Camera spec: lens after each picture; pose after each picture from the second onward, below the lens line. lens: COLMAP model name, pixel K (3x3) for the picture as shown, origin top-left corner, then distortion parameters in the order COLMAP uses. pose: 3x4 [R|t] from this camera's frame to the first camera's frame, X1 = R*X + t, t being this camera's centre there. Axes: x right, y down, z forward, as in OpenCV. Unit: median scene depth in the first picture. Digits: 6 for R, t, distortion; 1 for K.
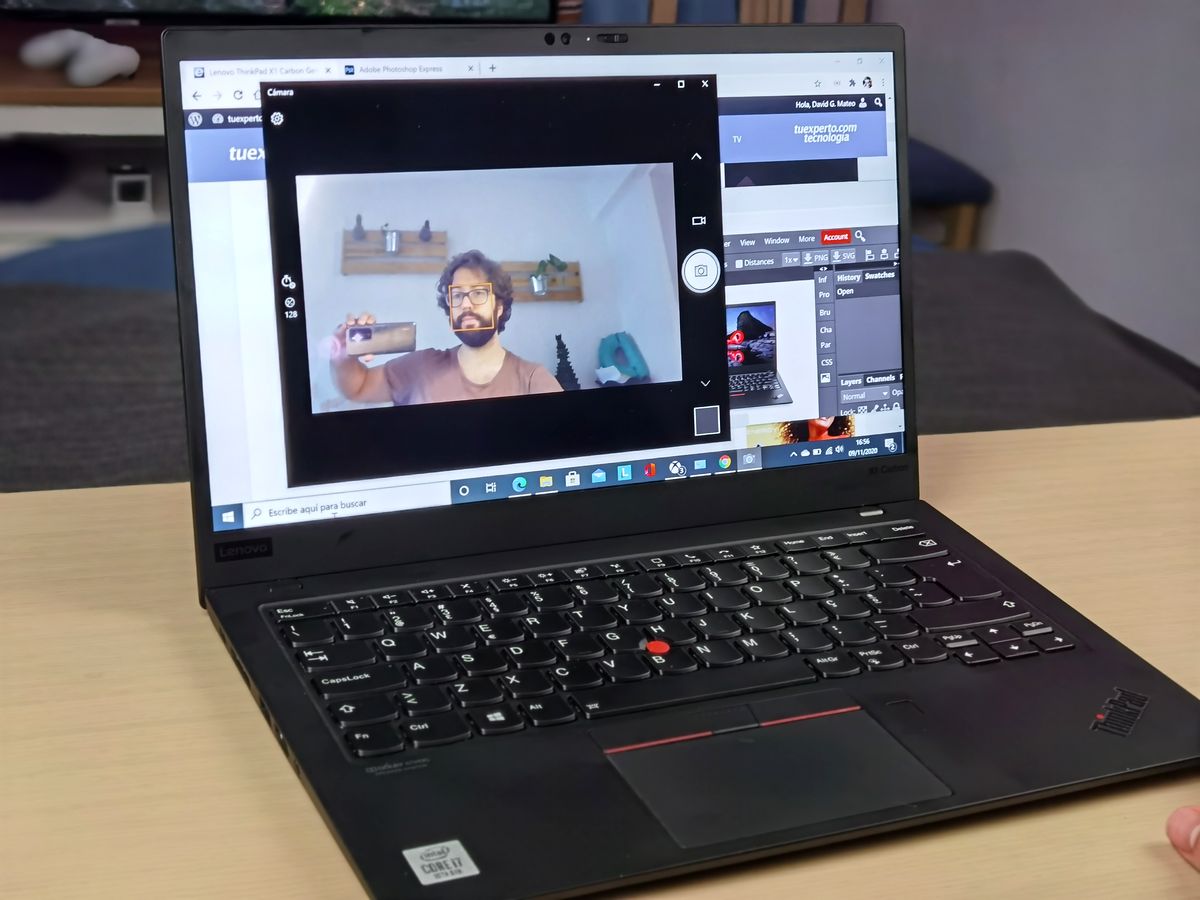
lens RADIAL K [[1881.2, 0, 600.0], [0, 1881.2, 450.0], [0, 0, 1]] dist [0.391675, -3.336516]
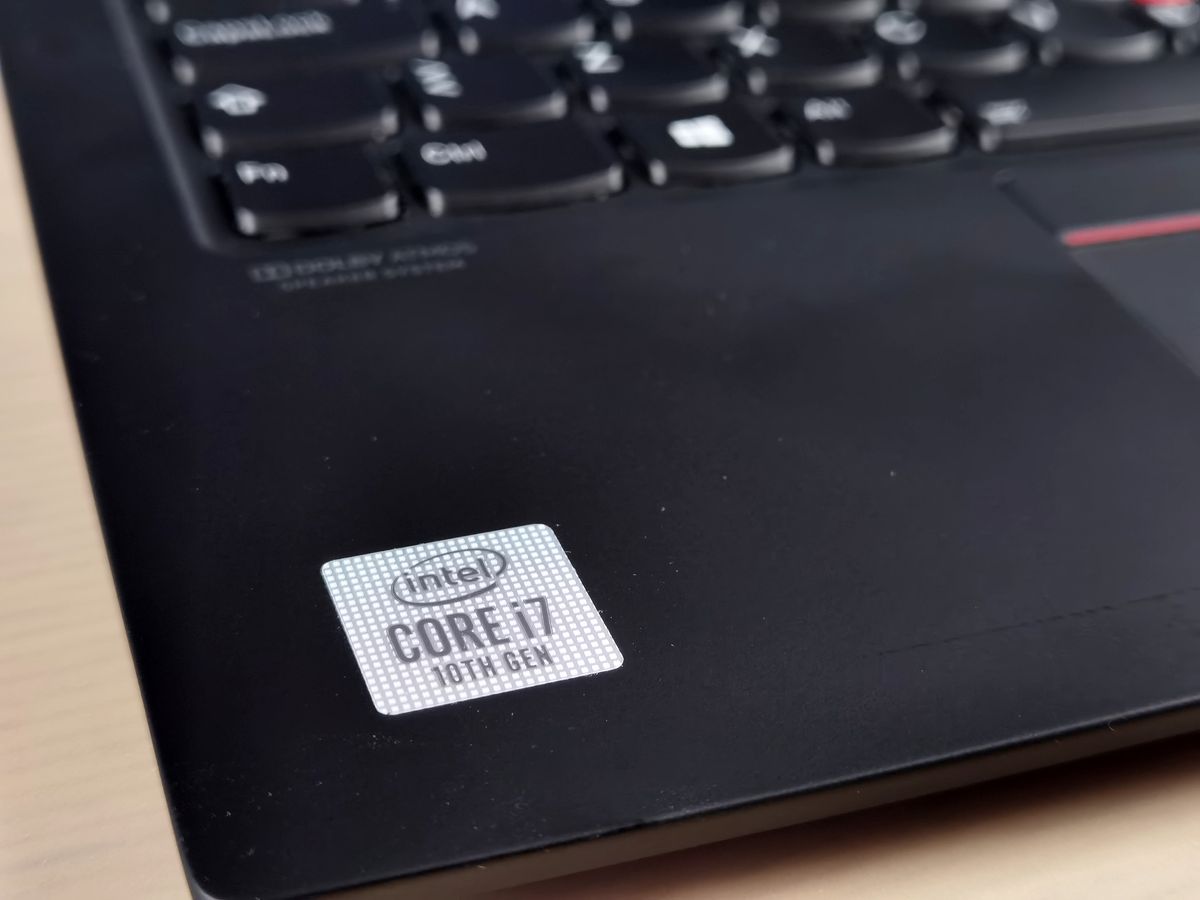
lens RADIAL K [[1881.2, 0, 600.0], [0, 1881.2, 450.0], [0, 0, 1]] dist [0.391675, -3.336516]
pose [[0.993938, 0.021523, -0.107811, -0.037118], [-0.000677, 0.981829, 0.189764, 0.135050], [0.109936, -0.188541, 0.975893, 0.693015]]
